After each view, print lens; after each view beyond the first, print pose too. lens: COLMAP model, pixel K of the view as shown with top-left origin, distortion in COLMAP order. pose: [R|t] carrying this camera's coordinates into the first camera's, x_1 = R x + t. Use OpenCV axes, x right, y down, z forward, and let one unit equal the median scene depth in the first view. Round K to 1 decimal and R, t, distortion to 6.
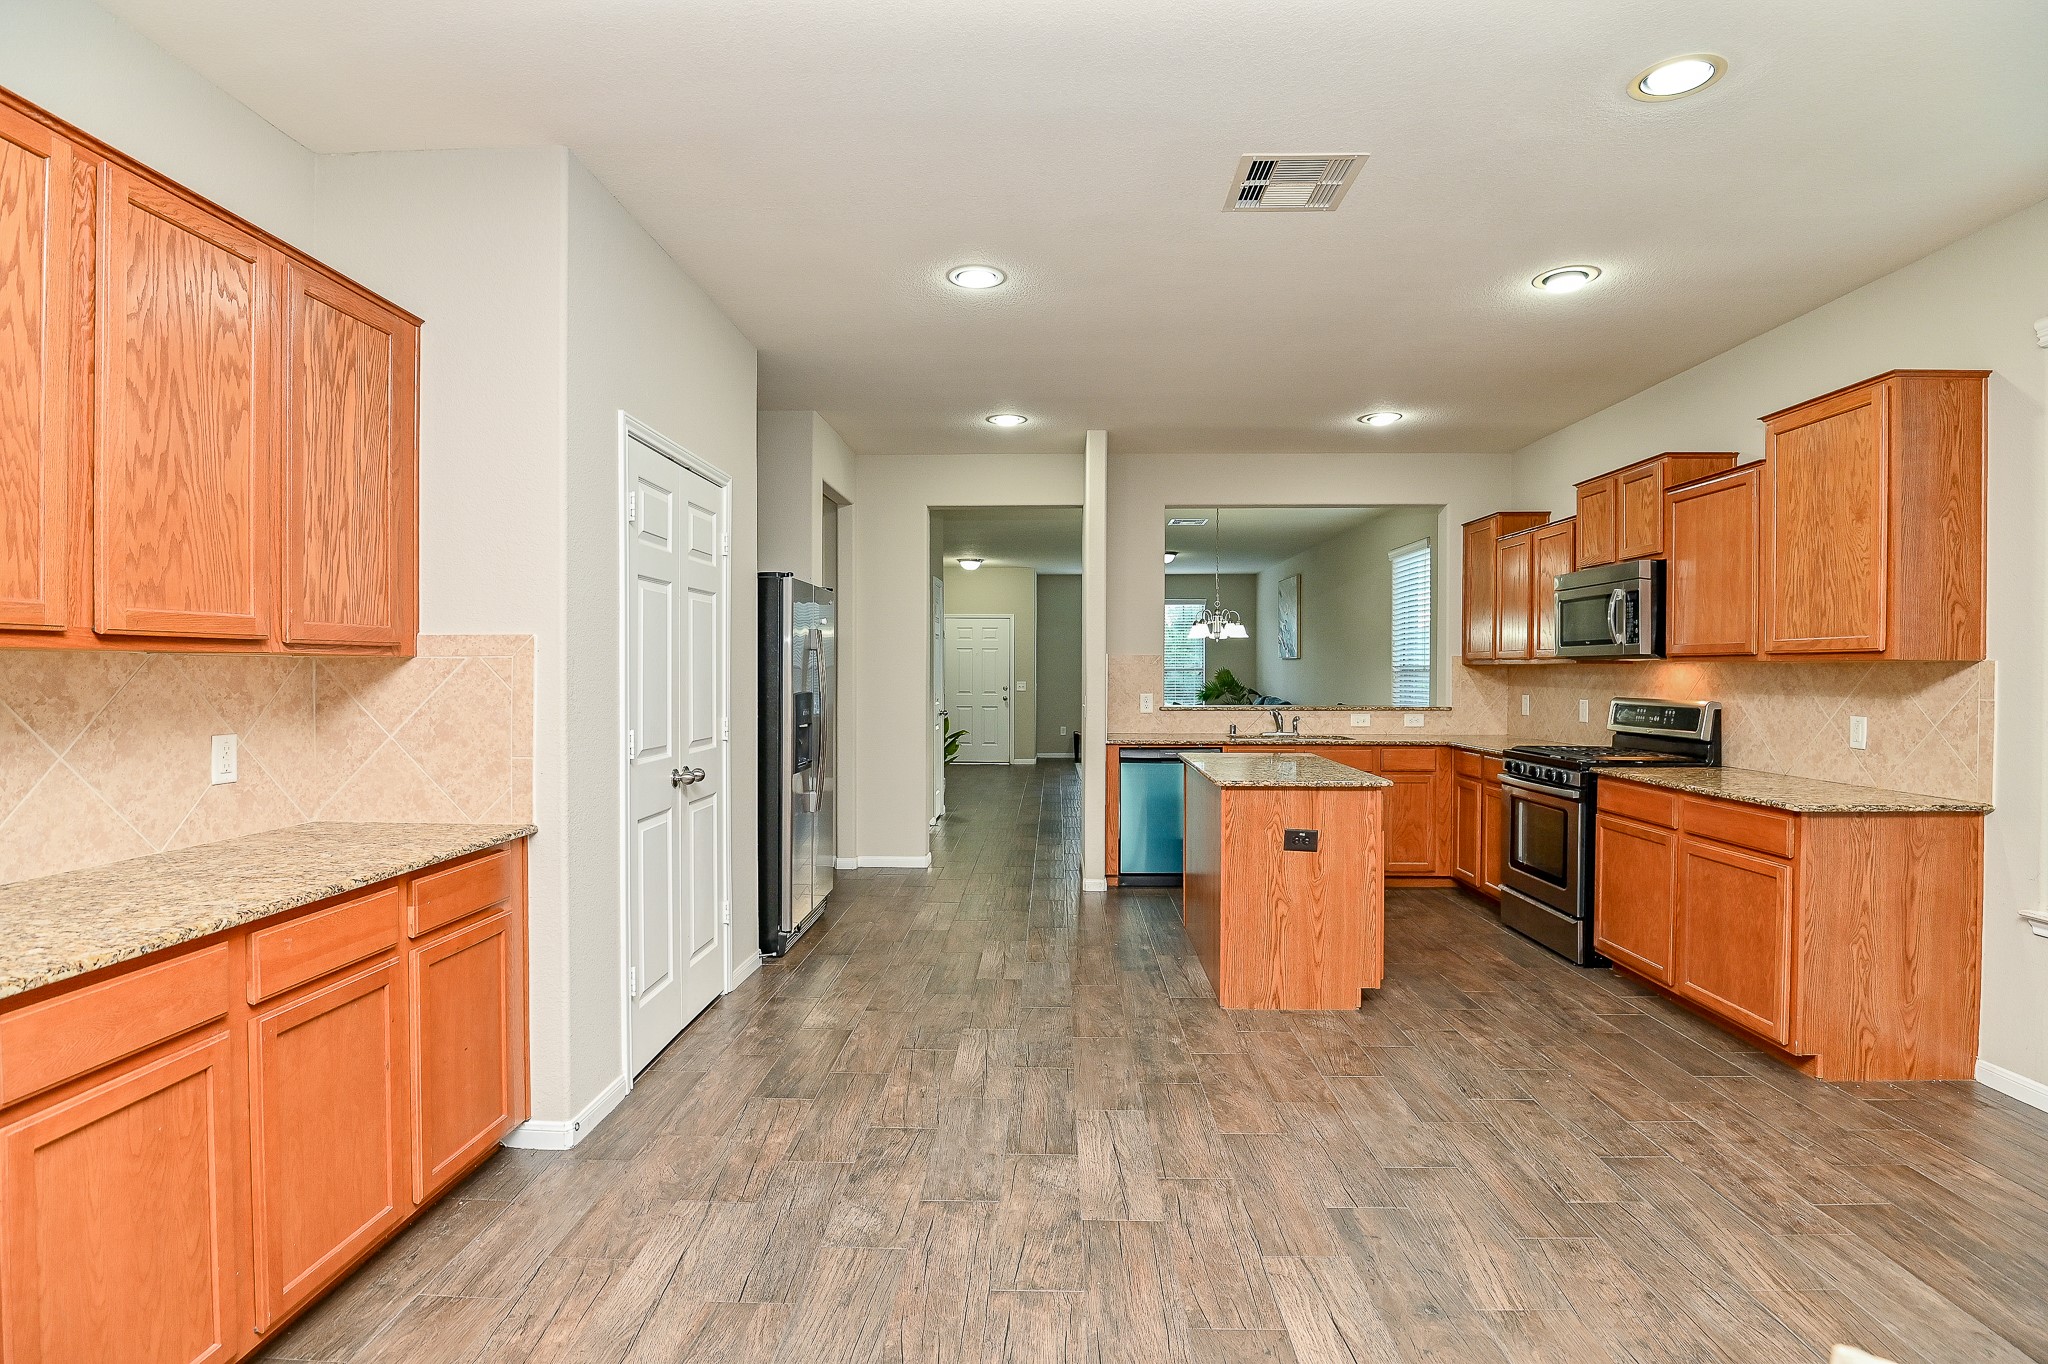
lens RADIAL K [[1004.7, 0, 1029.5], [0, 1004.7, 681.2], [0, 0, 1]] dist [-0.029565, -0.000980]
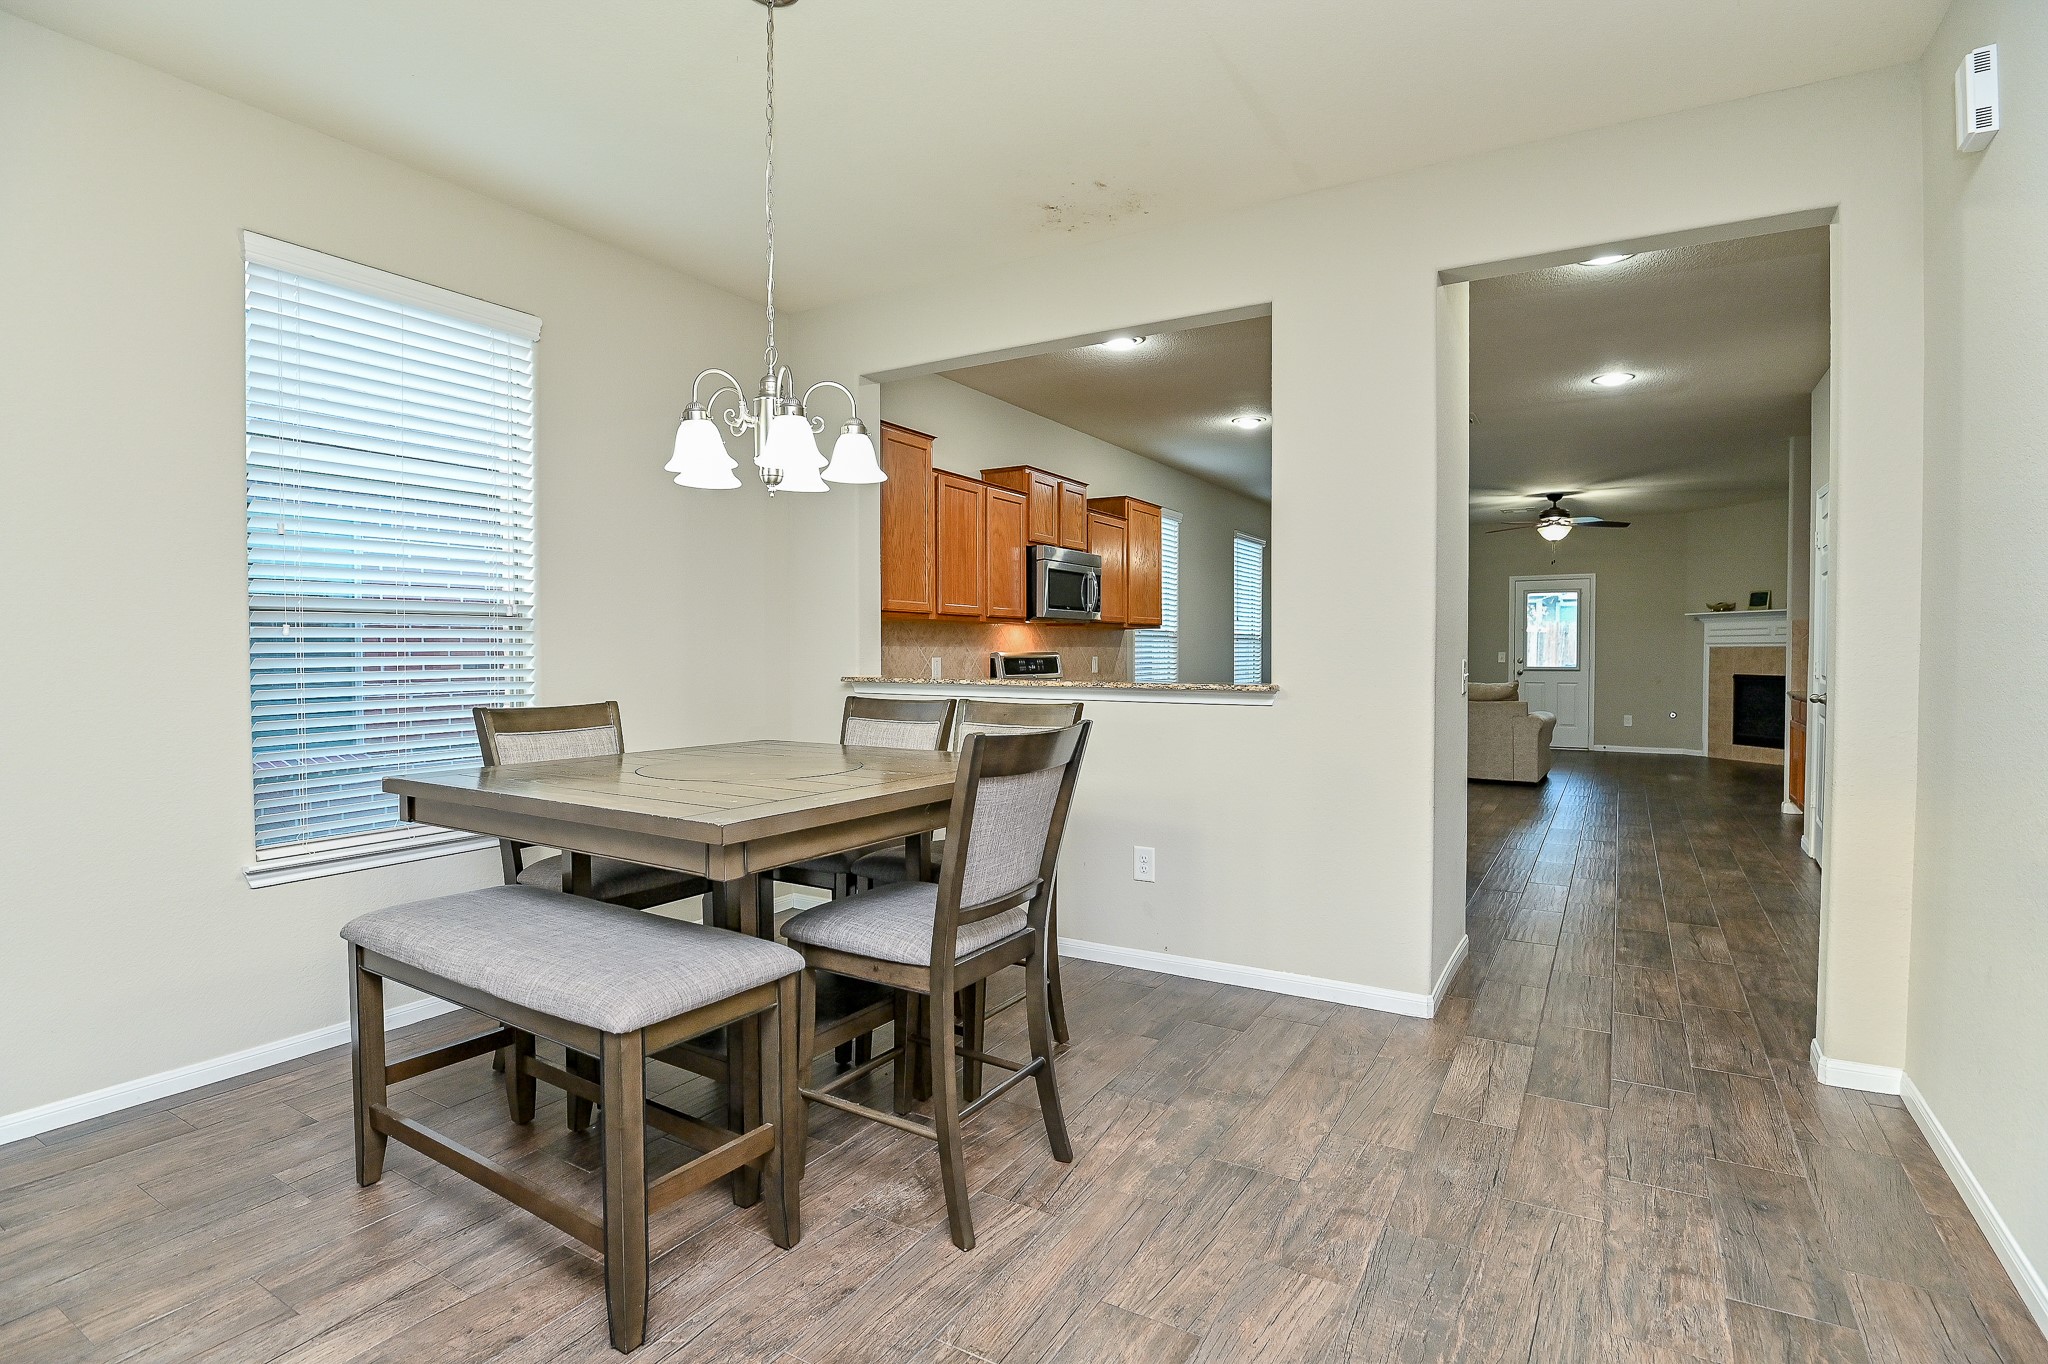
lens RADIAL K [[996.2, 0, 1024.0], [0, 996.2, 682.0], [0, 0, 1]] dist [-0.028458, -0.001271]
pose [[-0.869705, -0.015823, 0.493319, -0.013918], [0.005526, 0.999111, 0.041787, 0.002099], [-0.493542, 0.039069, -0.868844, 2.306137]]
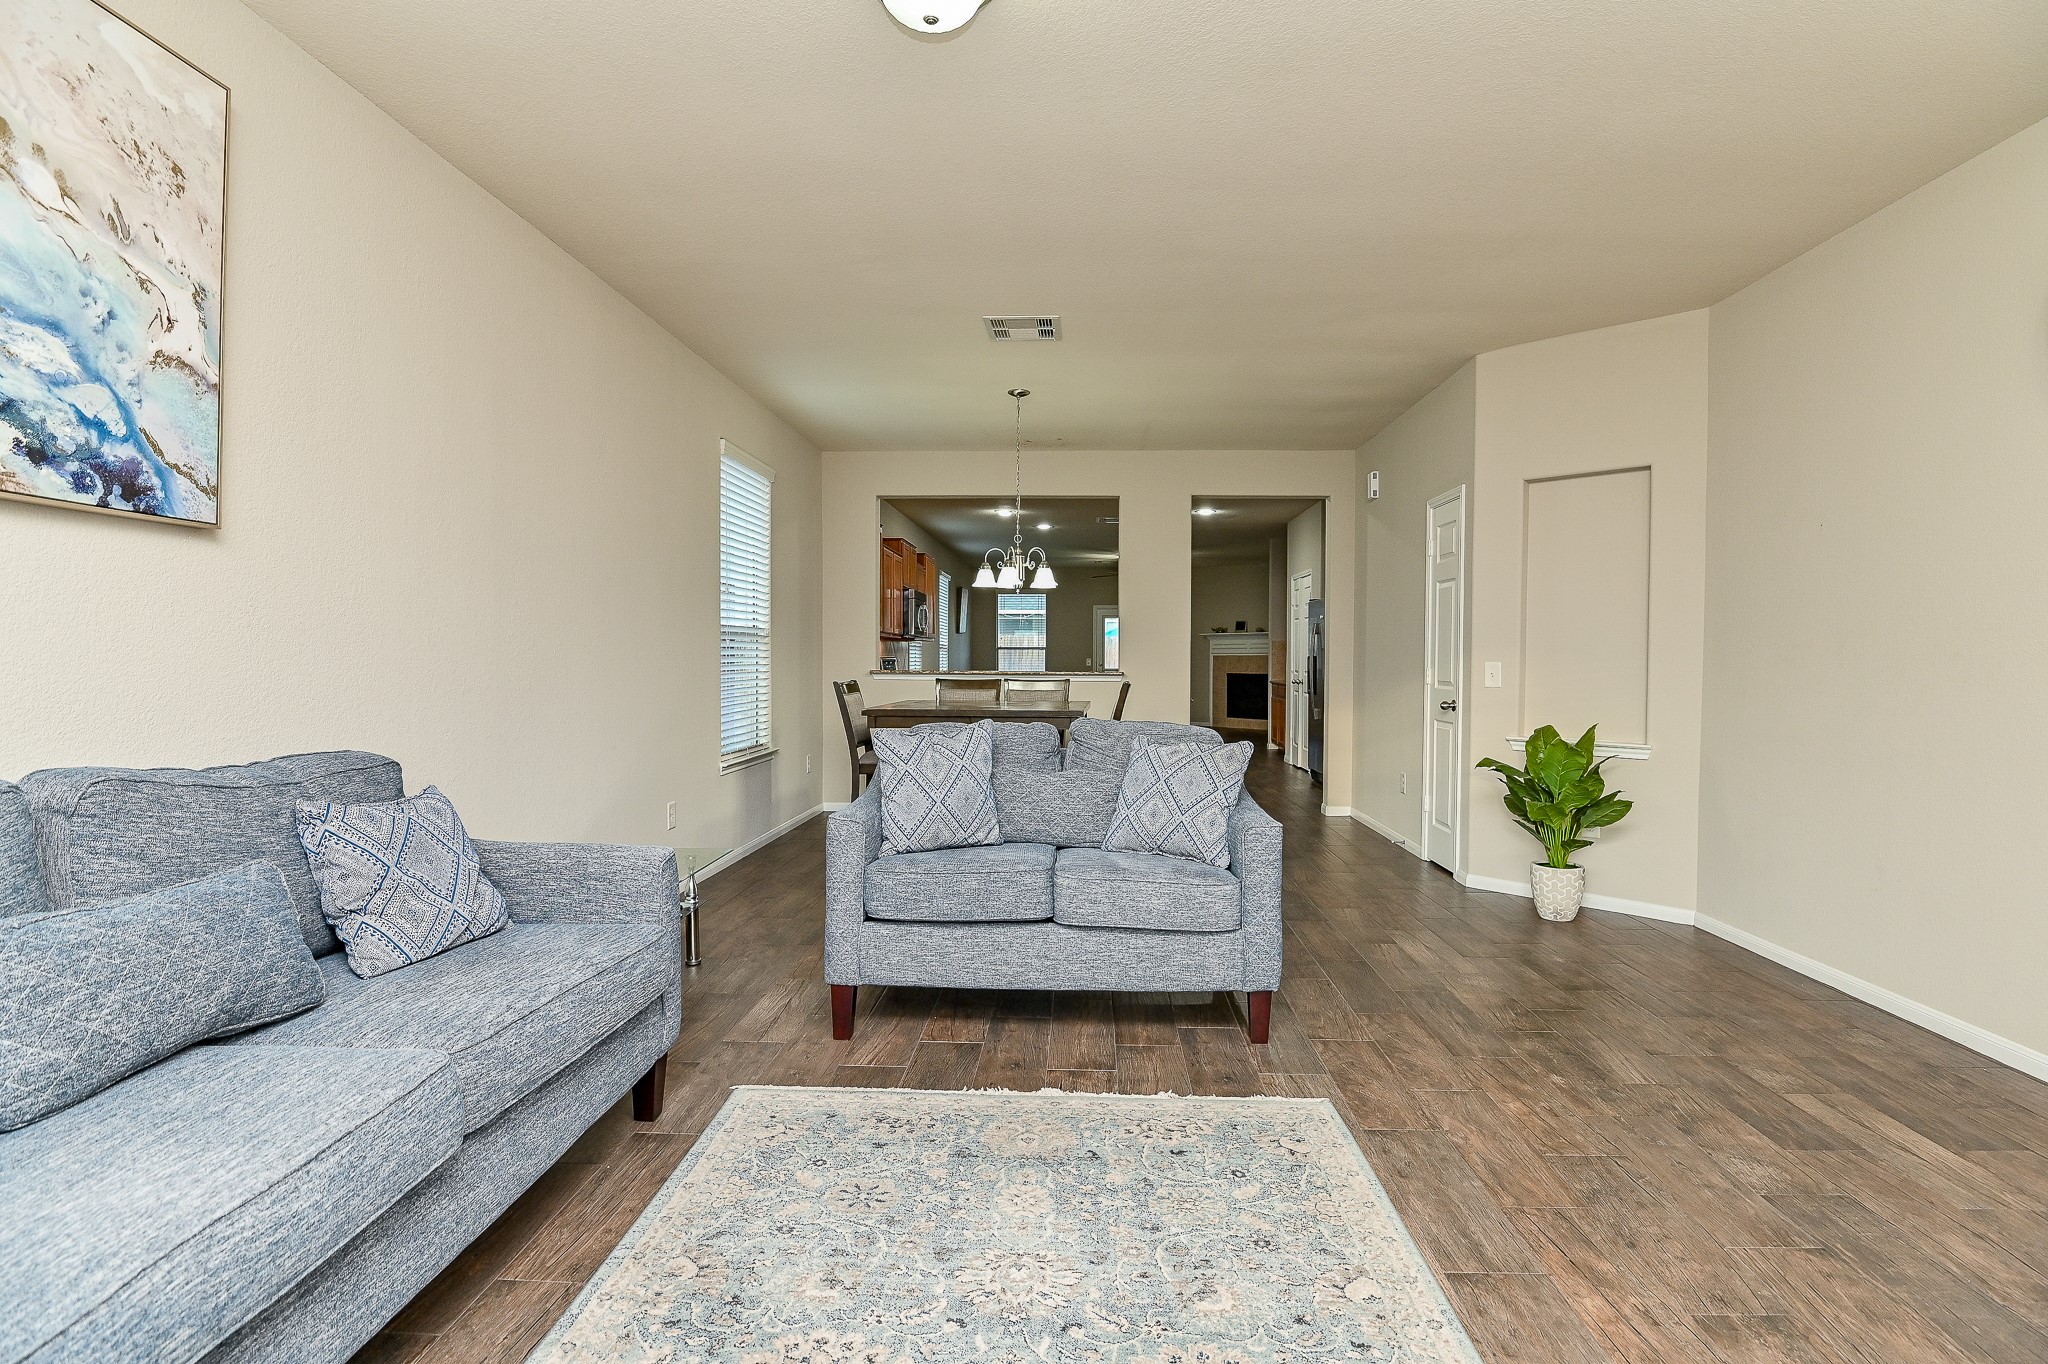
lens RADIAL K [[1002.9, 0, 1034.9], [0, 1002.9, 683.3], [0, 0, 1]] dist [-0.025133, -0.002175]
pose [[-0.999671, -0.006390, 0.024822, 0.303573], [-0.005471, 0.999303, 0.036923, -0.005412], [-0.025041, 0.036775, -0.999010, 3.237893]]
